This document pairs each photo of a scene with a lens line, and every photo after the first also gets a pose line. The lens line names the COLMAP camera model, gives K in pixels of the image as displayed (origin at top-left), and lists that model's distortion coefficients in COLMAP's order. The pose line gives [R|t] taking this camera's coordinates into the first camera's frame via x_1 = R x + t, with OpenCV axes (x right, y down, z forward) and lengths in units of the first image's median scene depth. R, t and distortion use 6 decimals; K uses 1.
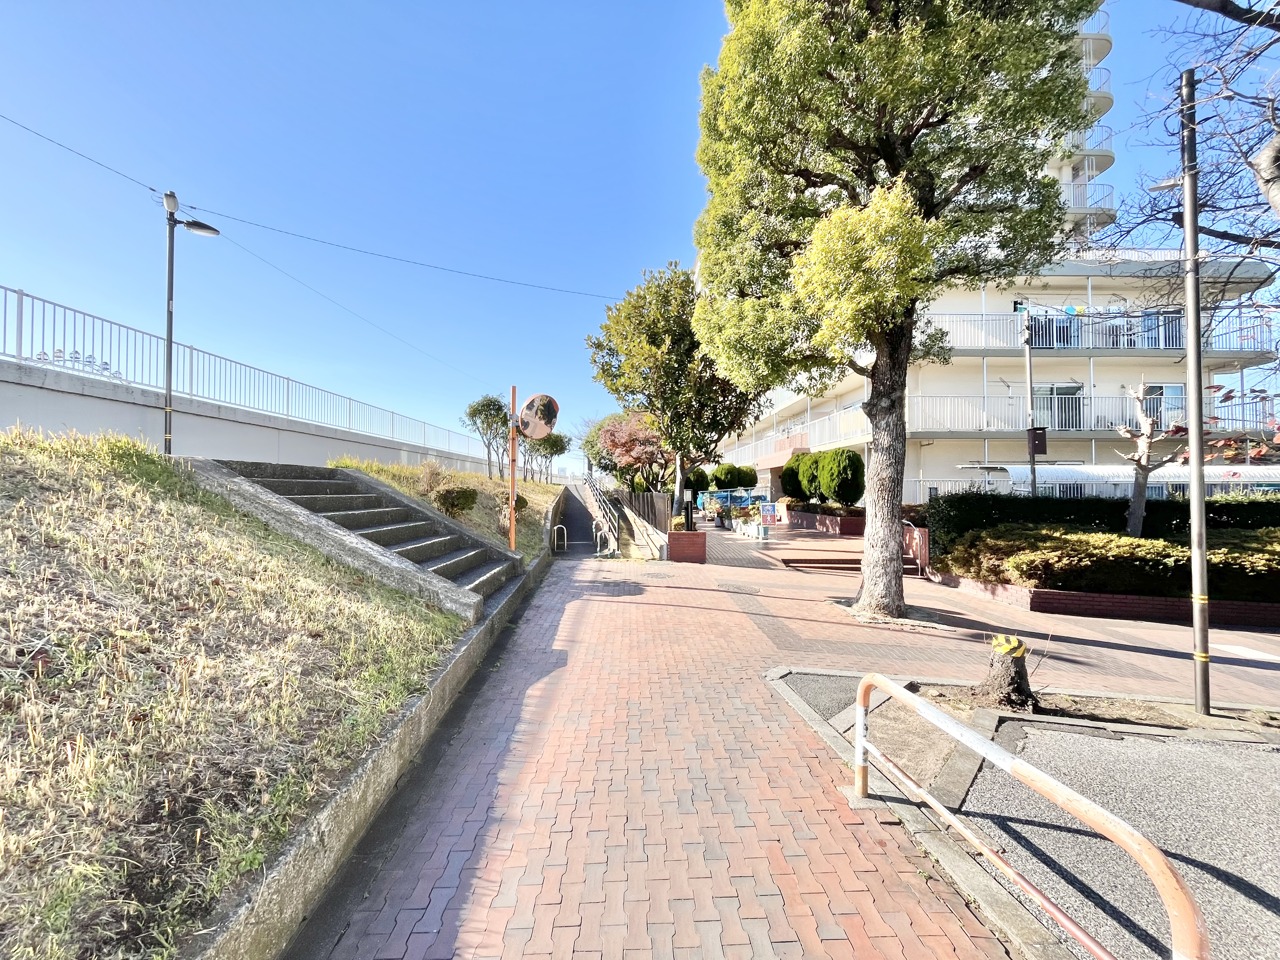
lens RADIAL K [[517.4, 0, 639.5], [0, 517.4, 480.4], [0, 0, 1]] dist [-0.001733, 0.000079]
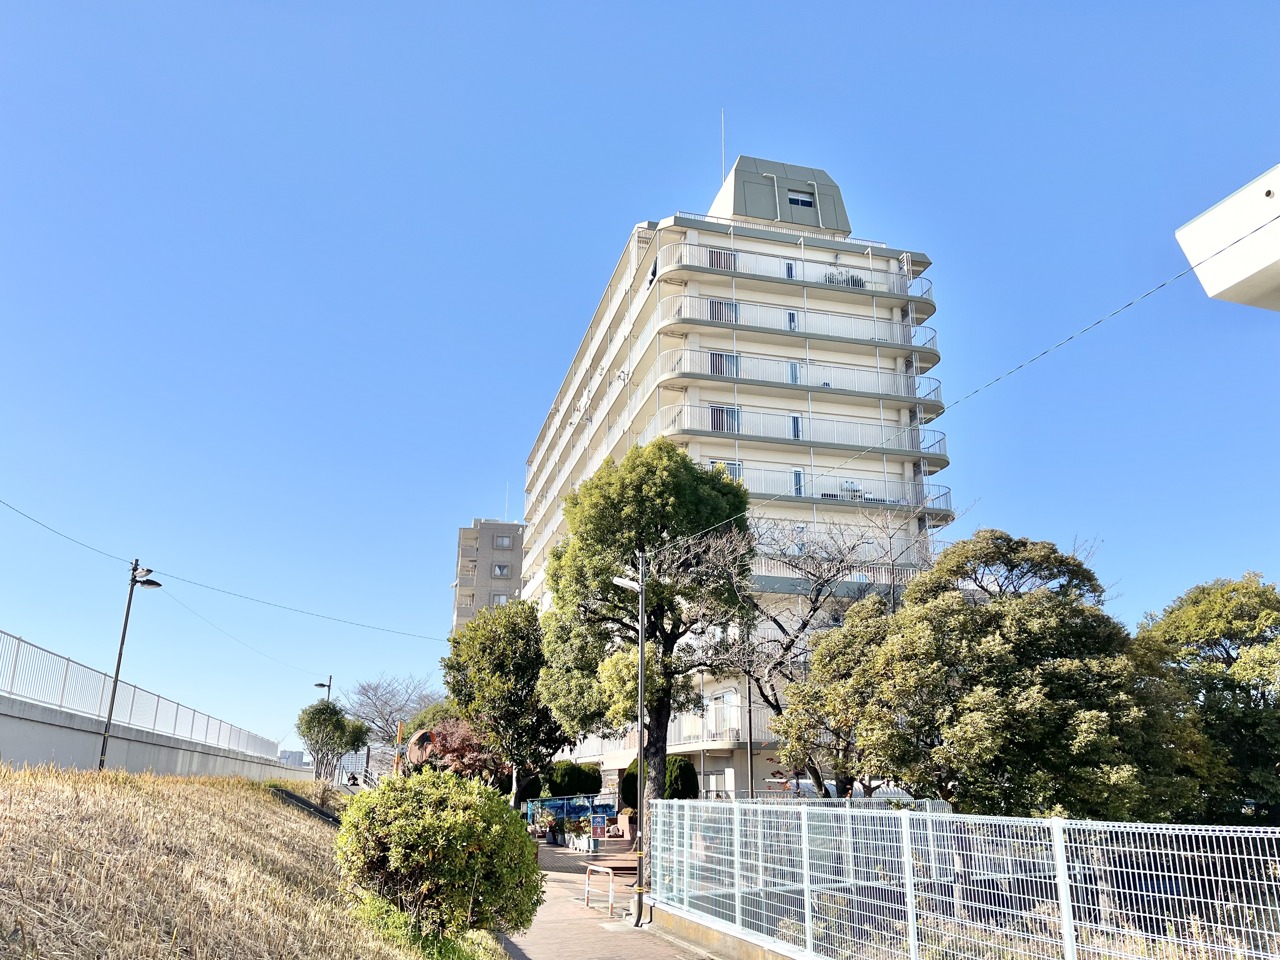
lens RADIAL K [[976.4, 0, 640.2], [0, 976.4, 480.7], [0, 0, 1]] dist [0.022295, 0.002874]
pose [[0.972673, 0.076323, 0.219276, -0.154984], [-0.011467, 0.959064, -0.282956, -0.044554], [-0.231896, 0.272709, 0.933731, -1.058751]]
